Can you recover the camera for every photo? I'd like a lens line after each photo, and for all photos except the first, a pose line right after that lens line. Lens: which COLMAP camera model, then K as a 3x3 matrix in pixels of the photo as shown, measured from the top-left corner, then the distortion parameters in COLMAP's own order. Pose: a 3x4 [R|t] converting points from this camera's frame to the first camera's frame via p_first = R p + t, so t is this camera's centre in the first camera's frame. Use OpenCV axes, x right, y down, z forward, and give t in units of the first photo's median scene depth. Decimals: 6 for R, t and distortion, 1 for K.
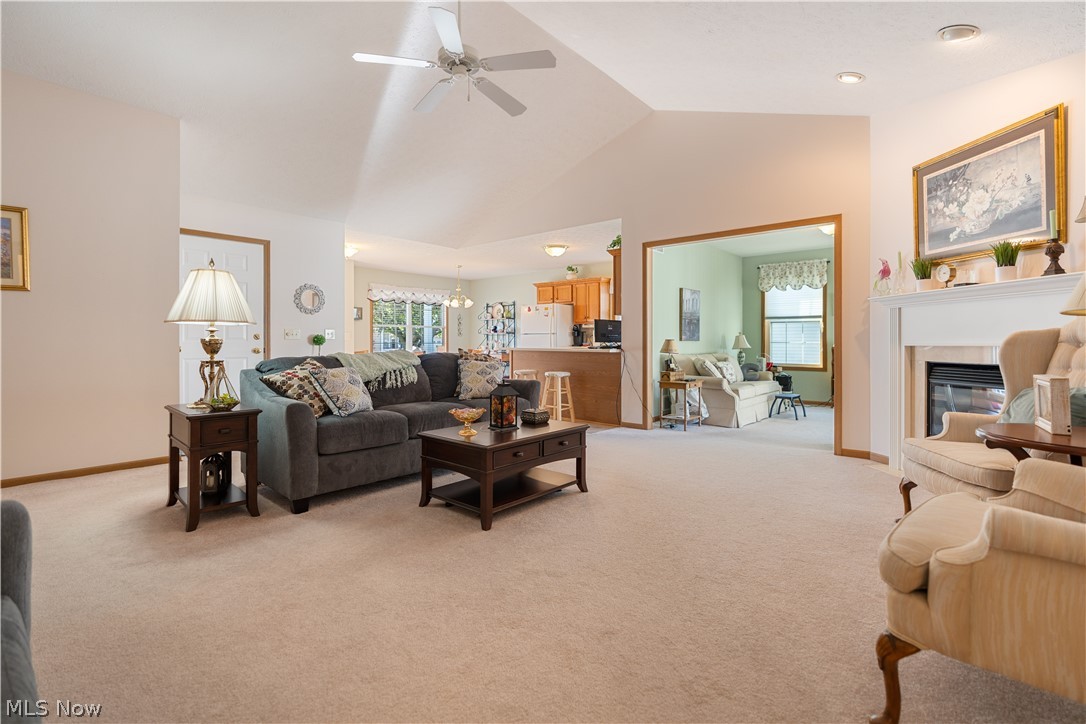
lens RADIAL K [[489.0, 0, 535.4], [0, 489.0, 338.7], [0, 0, 1]] dist [-0.007770, 0.002836]
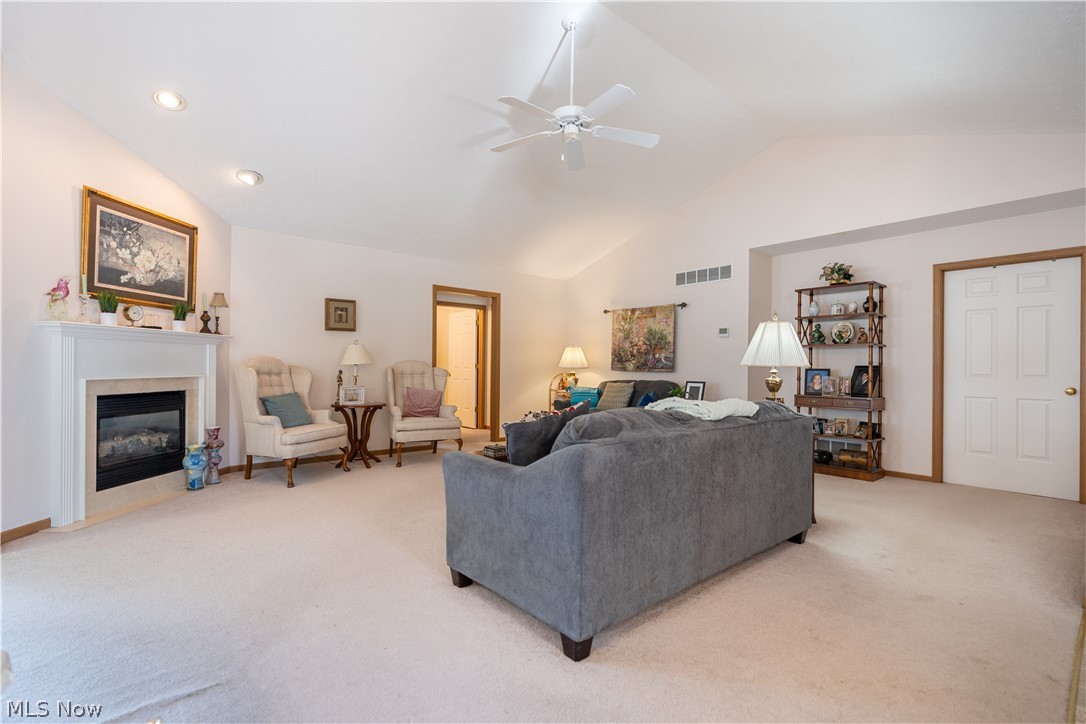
lens RADIAL K [[489.0, 0, 543.9], [0, 489.0, 368.7], [0, 0, 1]] dist [-0.007770, 0.002836]
pose [[-0.991062, -0.009888, 0.133037, -0.084679], [-0.010232, 0.999946, -0.001901, -0.005842], [-0.133011, -0.003245, -0.991109, 0.732178]]
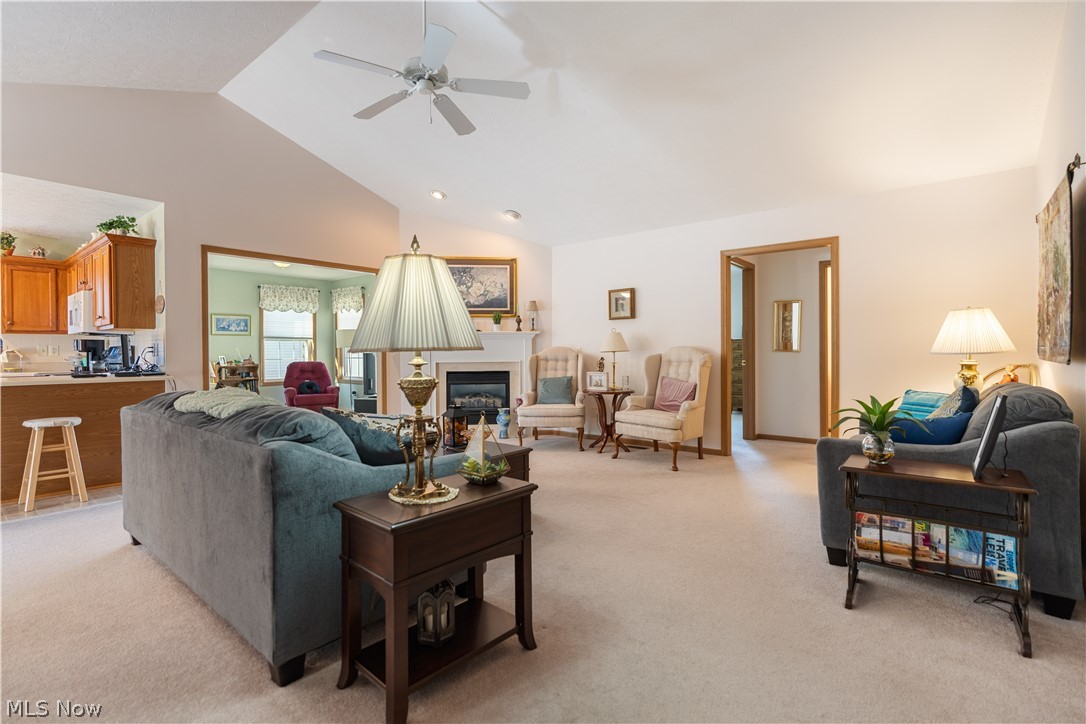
lens RADIAL K [[524.5, 0, 552.1], [0, 524.5, 358.5], [0, 0, 1]] dist [-0.001920, 0.001629]
pose [[-0.044708, -0.014927, 0.998889, -0.429448], [0.000545, 0.999888, 0.014966, -0.011248], [-0.999000, 0.001214, -0.044695, 0.280670]]
